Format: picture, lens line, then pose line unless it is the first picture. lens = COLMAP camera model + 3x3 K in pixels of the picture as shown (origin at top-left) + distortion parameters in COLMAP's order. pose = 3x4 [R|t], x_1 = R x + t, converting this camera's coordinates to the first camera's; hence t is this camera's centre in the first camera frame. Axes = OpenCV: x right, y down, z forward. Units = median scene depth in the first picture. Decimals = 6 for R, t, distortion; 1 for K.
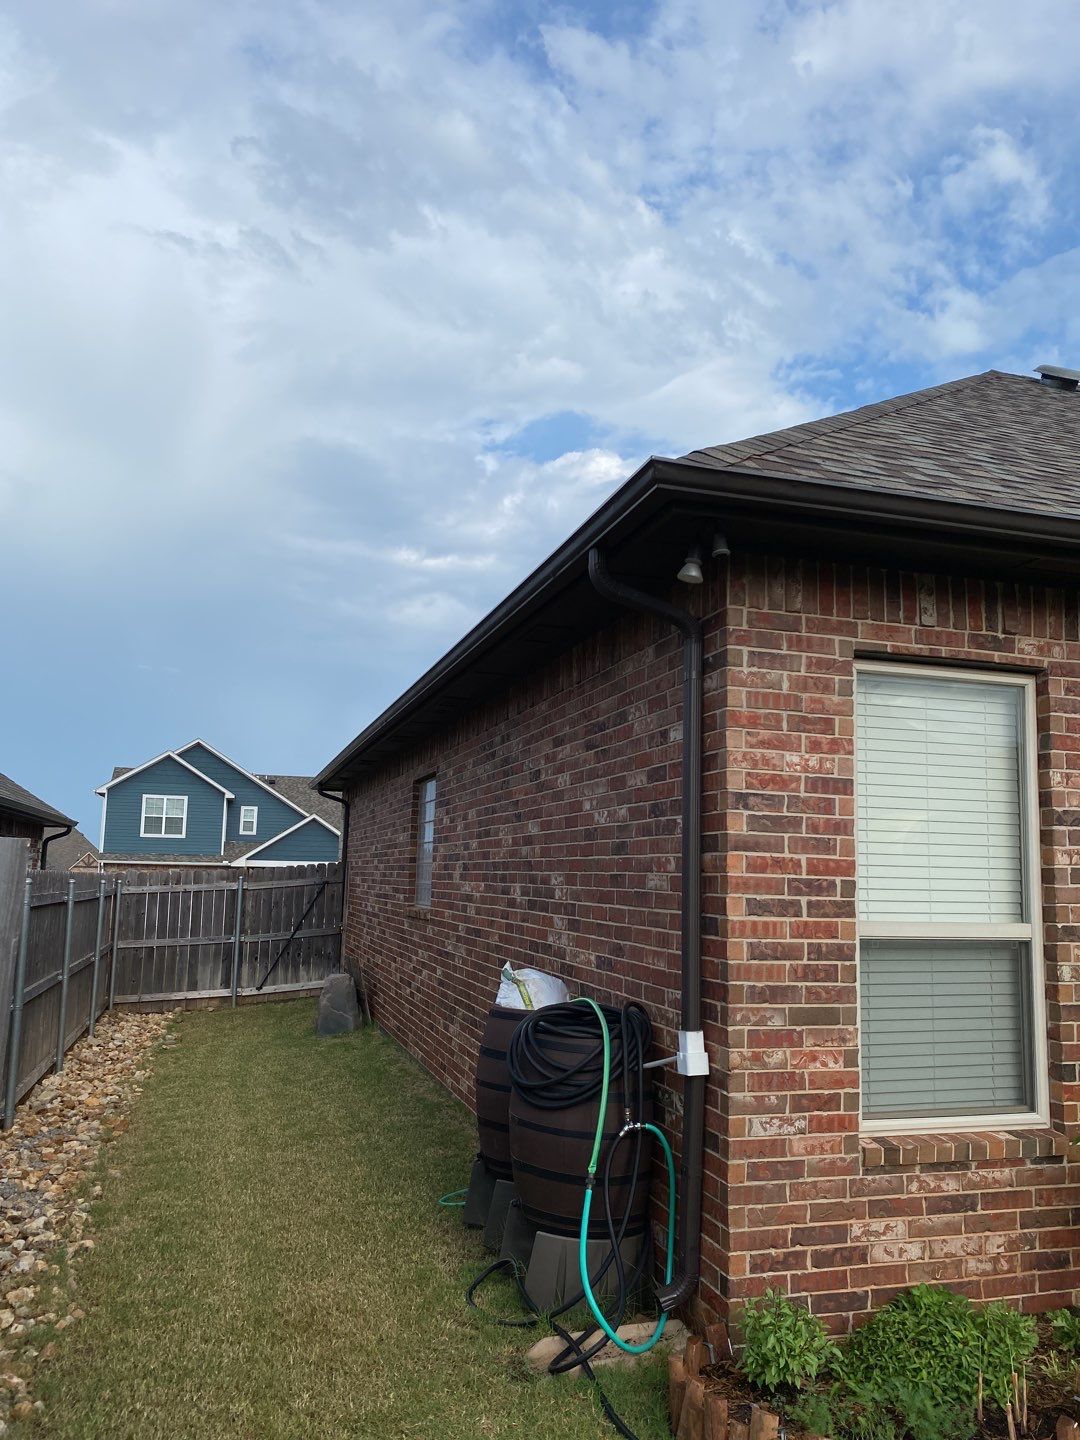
lens RADIAL K [[1095.8, 0, 545.0], [0, 1095.8, 750.7], [0, 0, 1]] dist [0.089975, -0.143427]
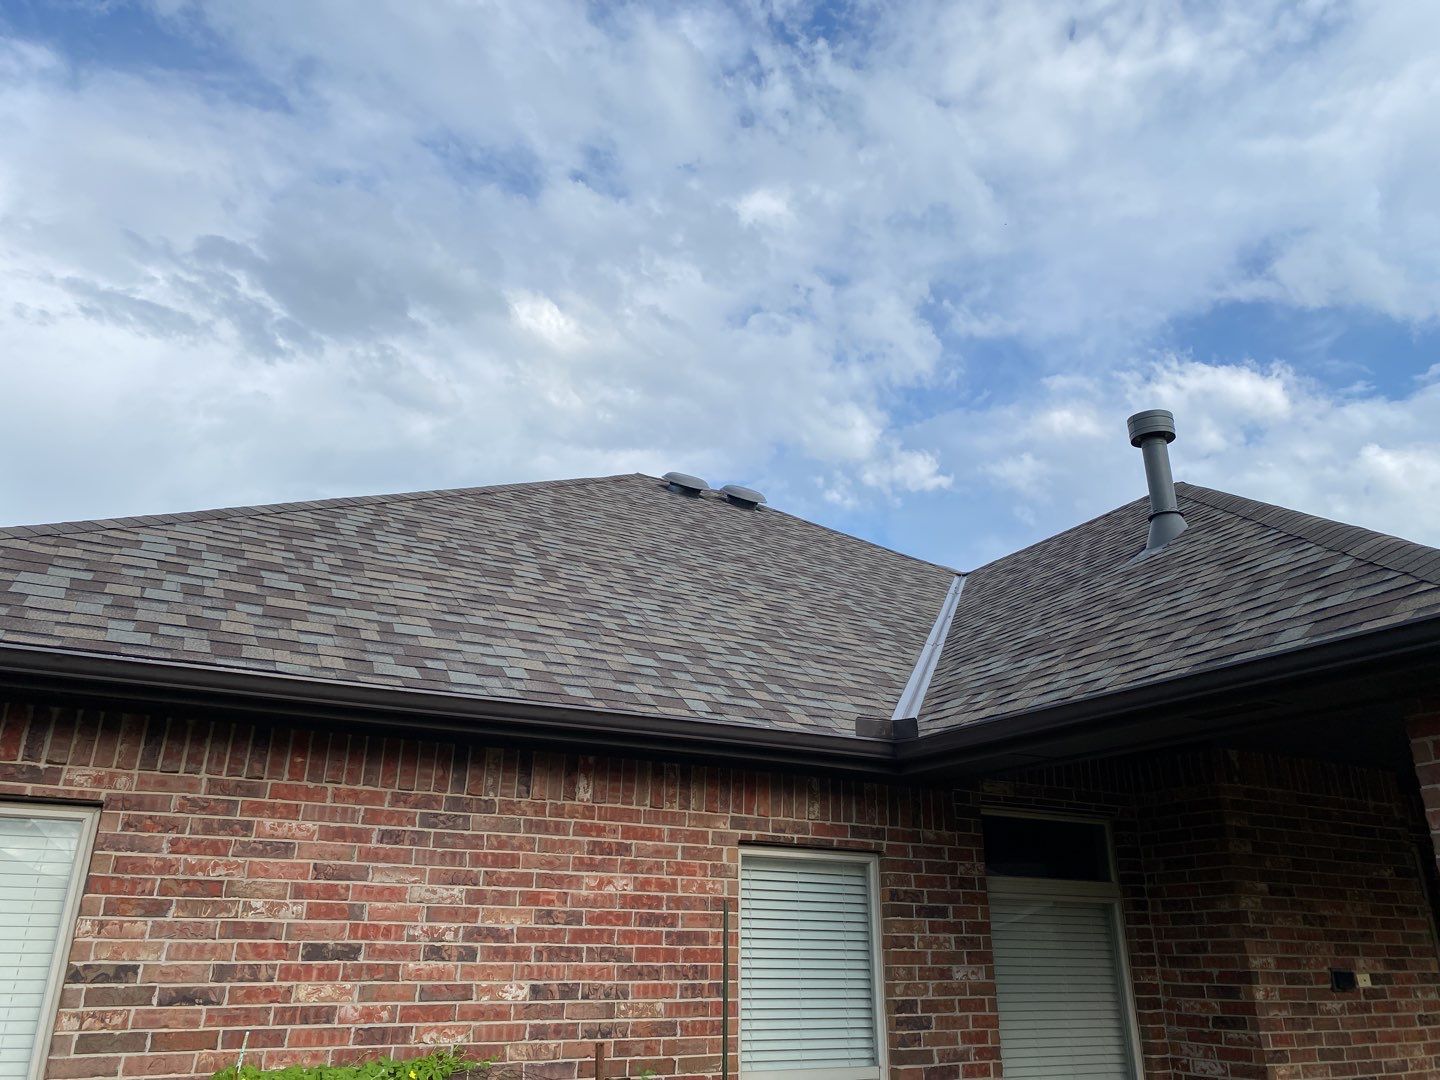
lens RADIAL K [[1111.1, 0, 724.3], [0, 1111.1, 506.3], [0, 0, 1]] dist [0.015929, -0.003248]
pose [[0.979091, 0.066000, 0.192417, 0.689106], [-0.012266, 0.963337, -0.268014, -0.060576], [-0.203051, 0.260050, 0.944004, -0.057225]]
